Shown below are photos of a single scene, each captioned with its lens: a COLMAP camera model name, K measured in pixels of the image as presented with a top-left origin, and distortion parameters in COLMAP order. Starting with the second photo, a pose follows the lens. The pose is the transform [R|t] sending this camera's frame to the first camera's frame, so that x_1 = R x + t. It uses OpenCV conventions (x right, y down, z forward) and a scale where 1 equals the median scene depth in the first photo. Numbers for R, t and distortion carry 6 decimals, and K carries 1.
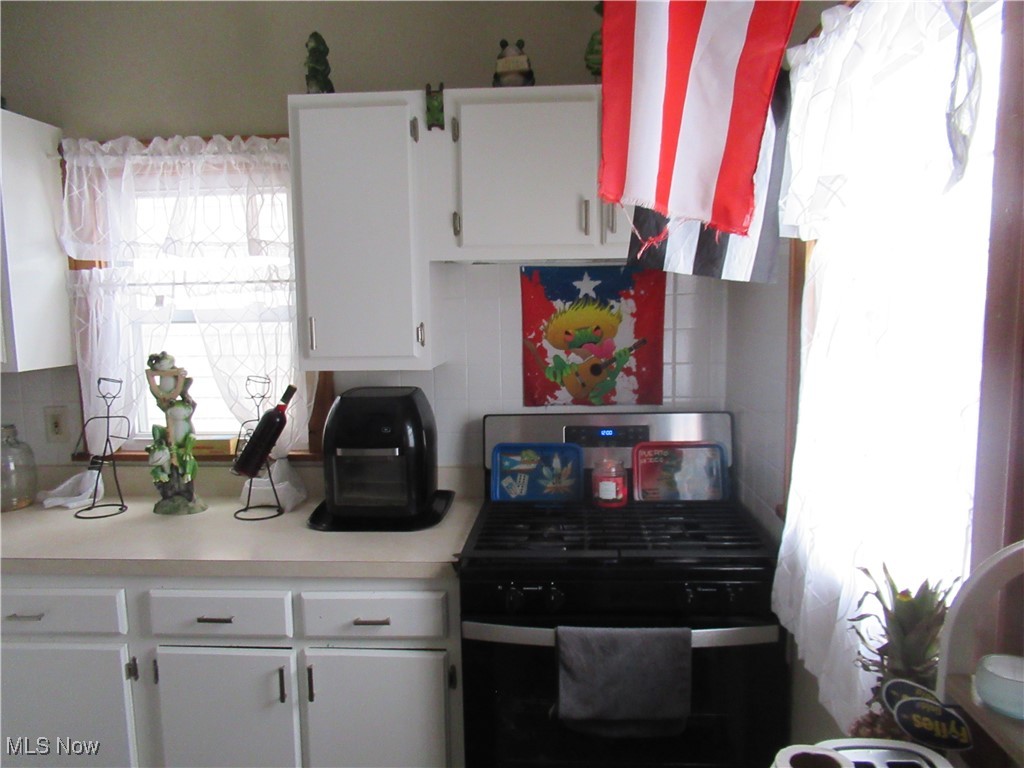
lens RADIAL K [[763.8, 0, 508.5], [0, 763.8, 388.6], [0, 0, 1]] dist [-0.000704, -0.000470]
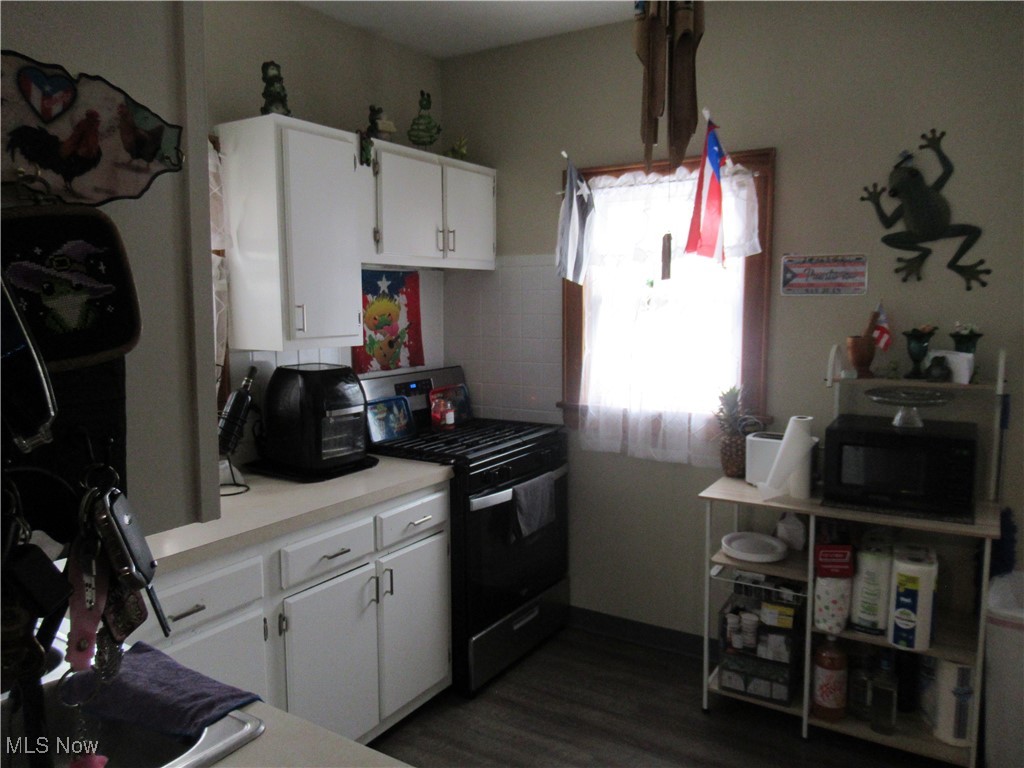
lens RADIAL K [[763.8, 0, 514.6], [0, 763.8, 387.2], [0, 0, 1]] dist [-0.000704, -0.000470]
pose [[0.480049, -0.090435, 0.872568, -1.032034], [0.105893, 0.993372, 0.044697, 0.015369], [-0.870827, 0.070942, 0.486444, 0.123620]]
